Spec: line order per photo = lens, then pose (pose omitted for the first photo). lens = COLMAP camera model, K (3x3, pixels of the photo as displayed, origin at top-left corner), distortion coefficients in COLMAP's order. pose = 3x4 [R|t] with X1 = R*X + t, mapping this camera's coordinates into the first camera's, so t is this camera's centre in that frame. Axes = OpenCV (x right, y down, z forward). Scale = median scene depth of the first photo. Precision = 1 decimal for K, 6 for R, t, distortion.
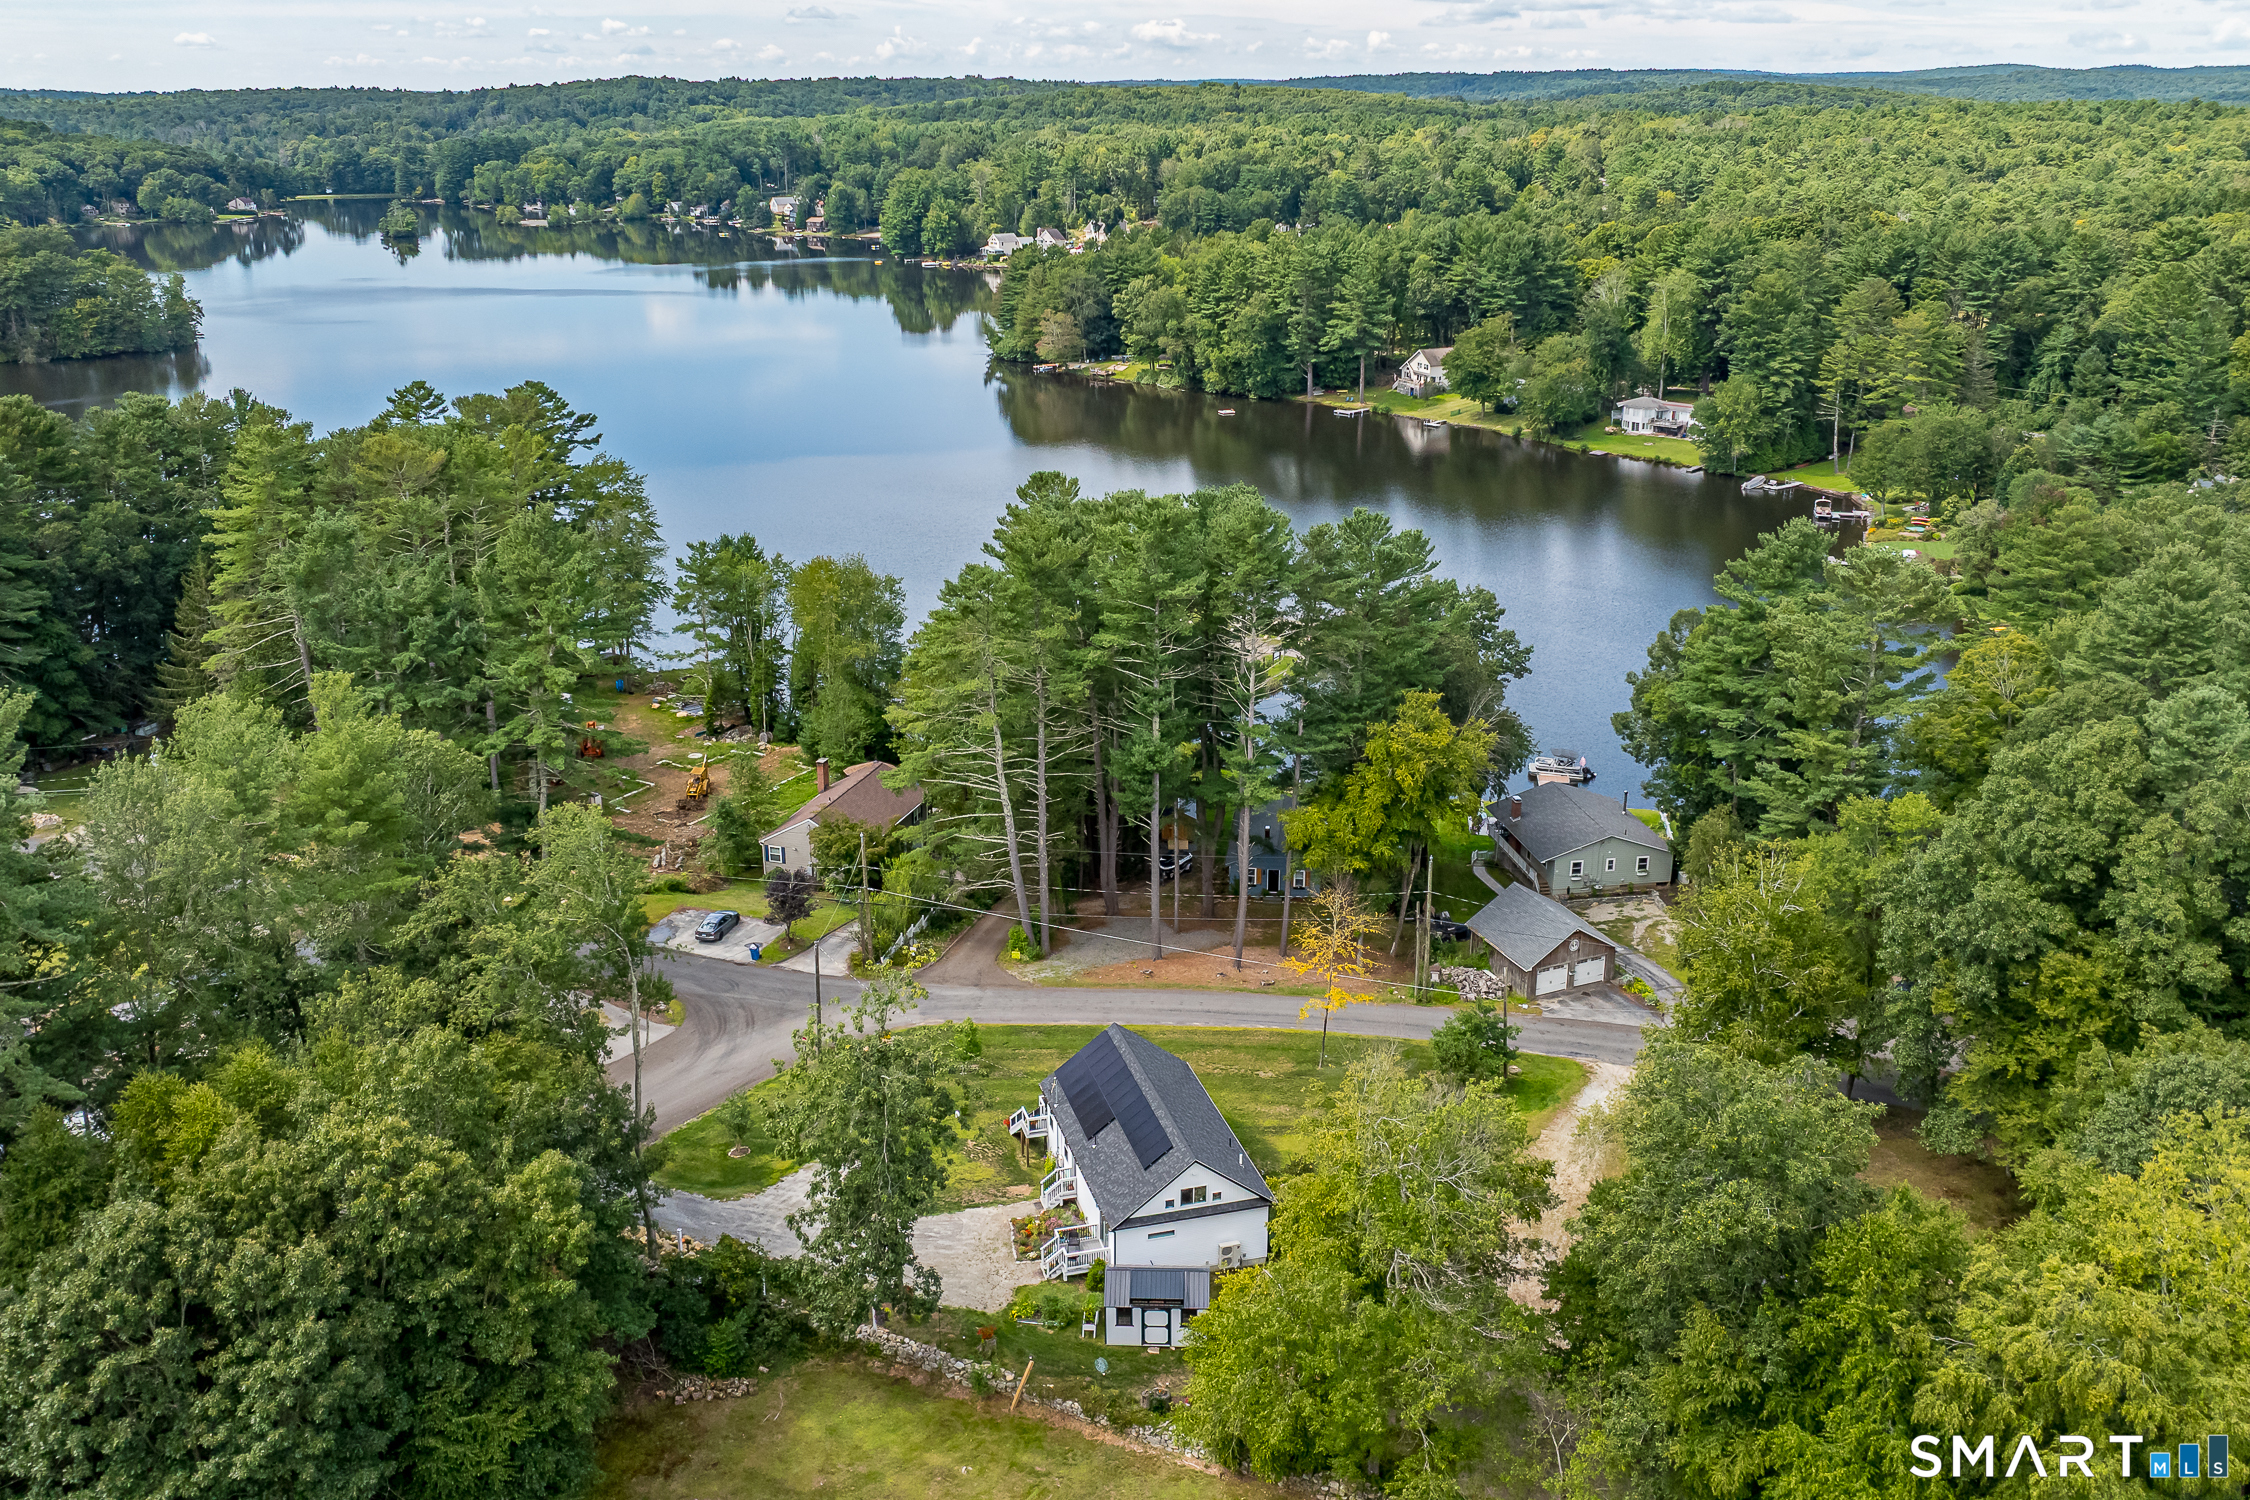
lens RADIAL K [[1909.5, 0, 1125.0], [0, 1909.5, 750.0], [0, 0, 1]] dist [-0.016245, -0.013293]
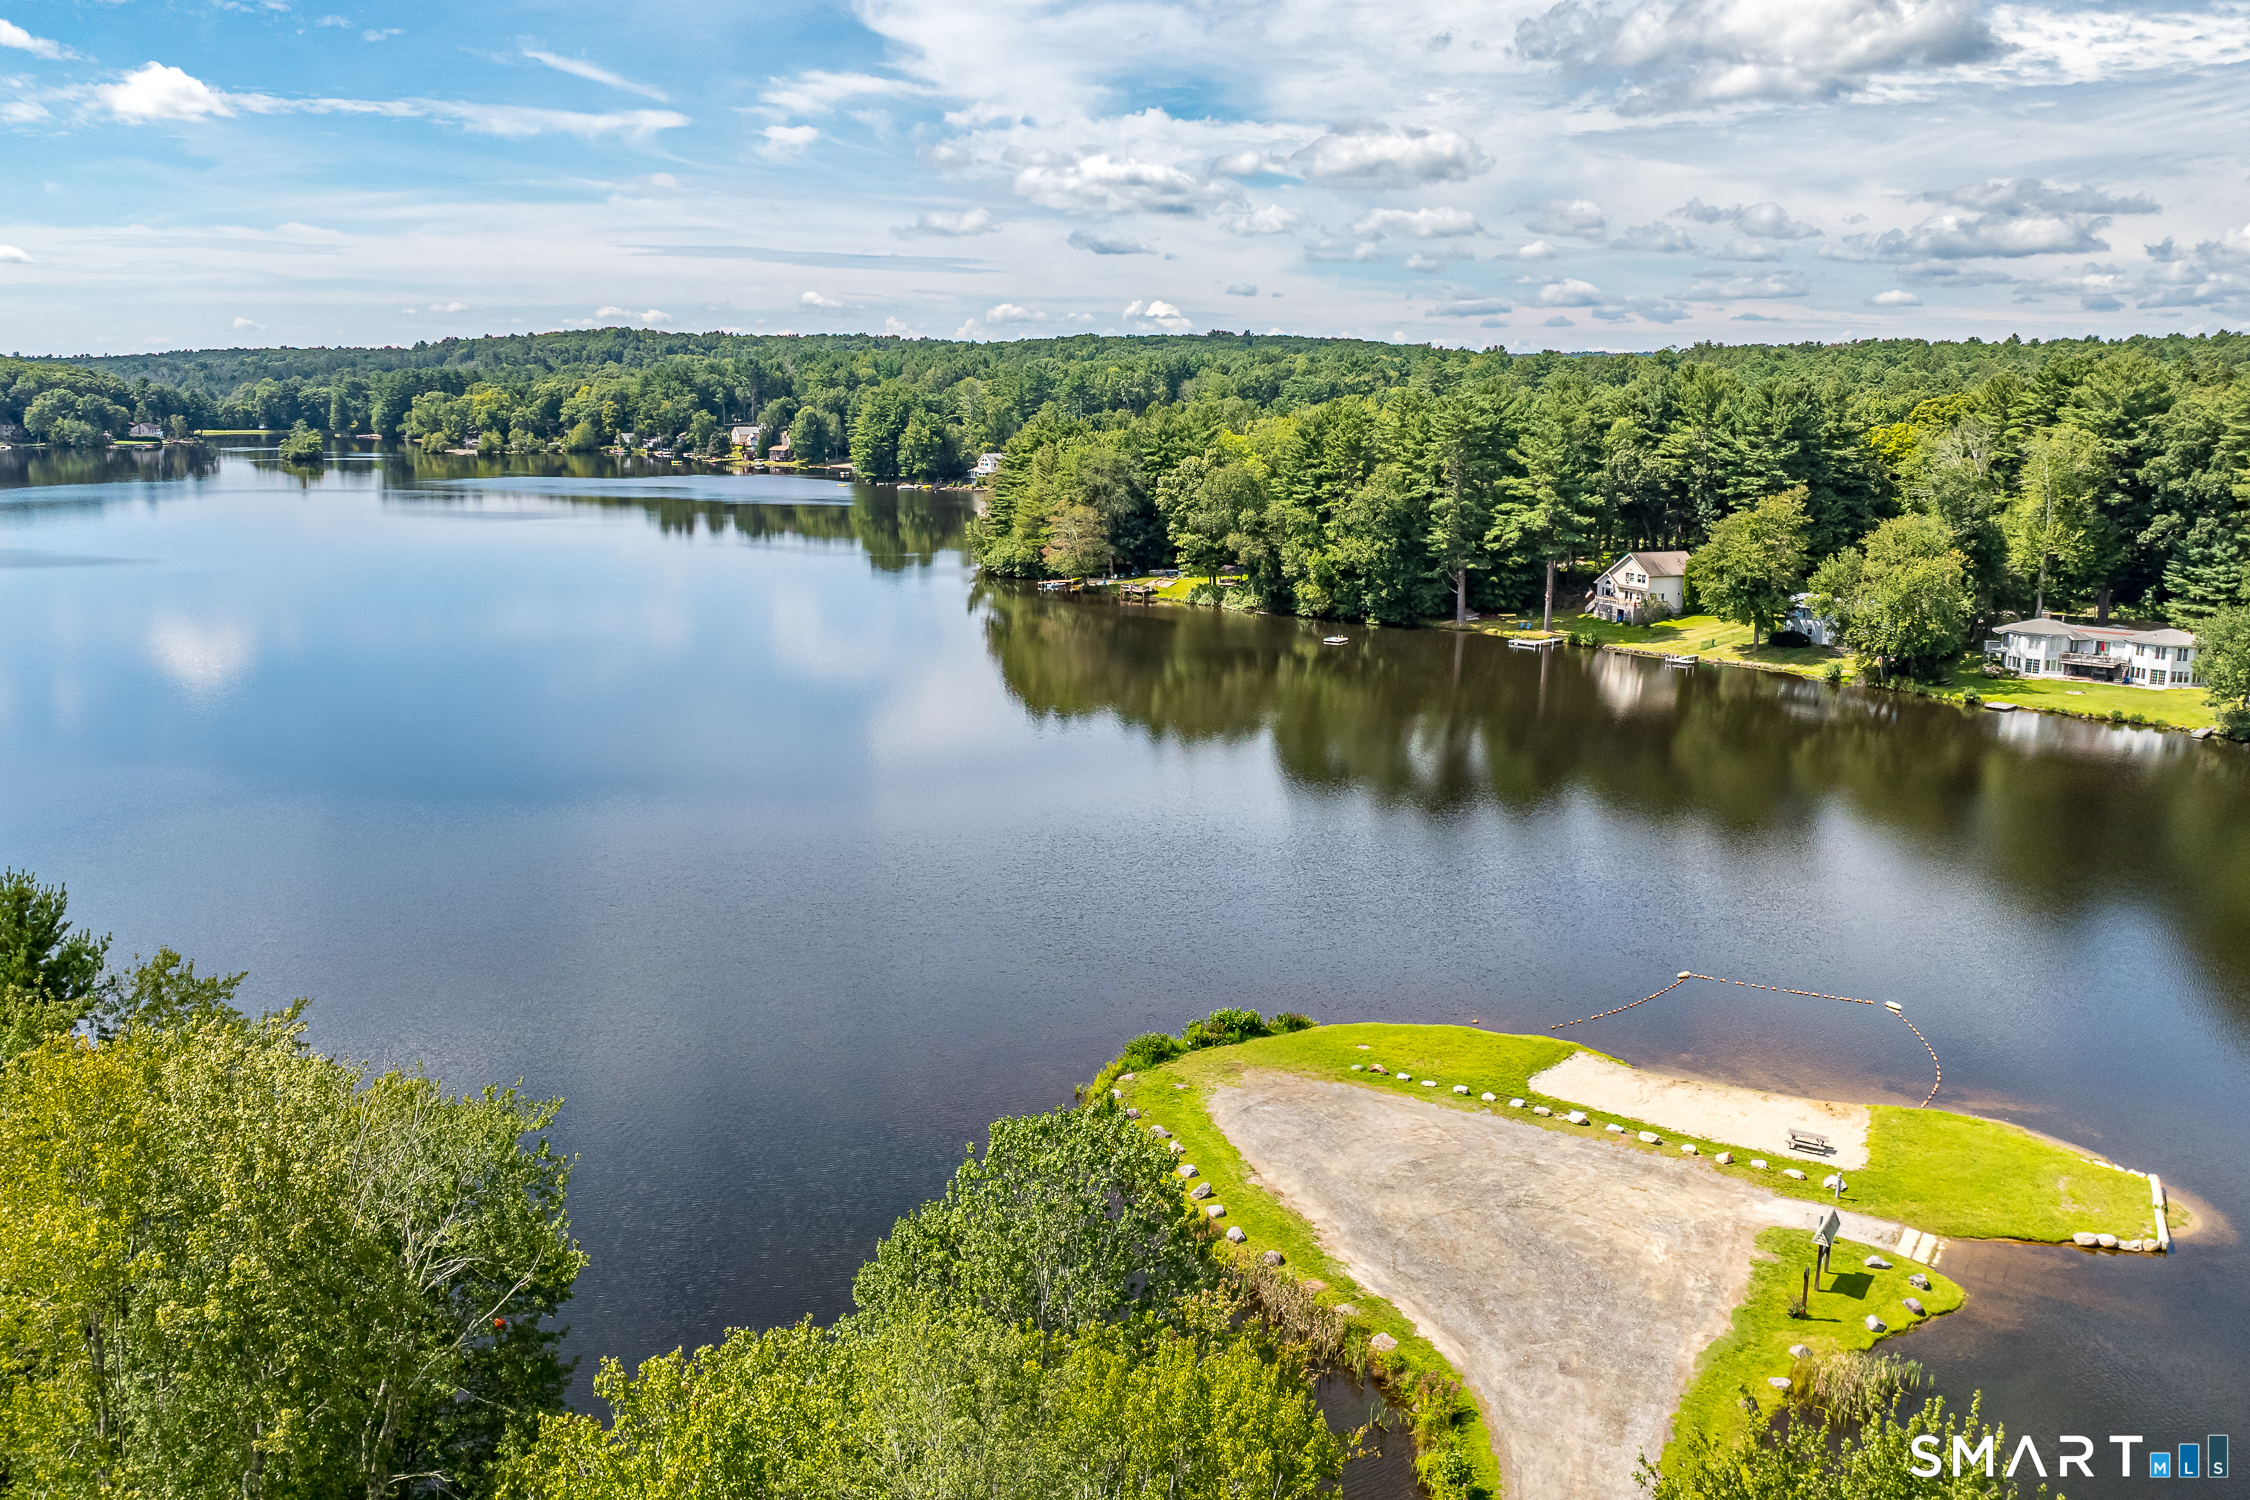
lens RADIAL K [[1909.5, 0, 1125.0], [0, 1909.5, 750.0], [0, 0, 1]] dist [-0.016245, -0.013293]
pose [[0.999854, 0.014632, 0.008859, -0.021583], [-0.013226, 0.989777, -0.142012, -0.041711], [-0.010846, 0.141874, 0.989825, 0.319090]]
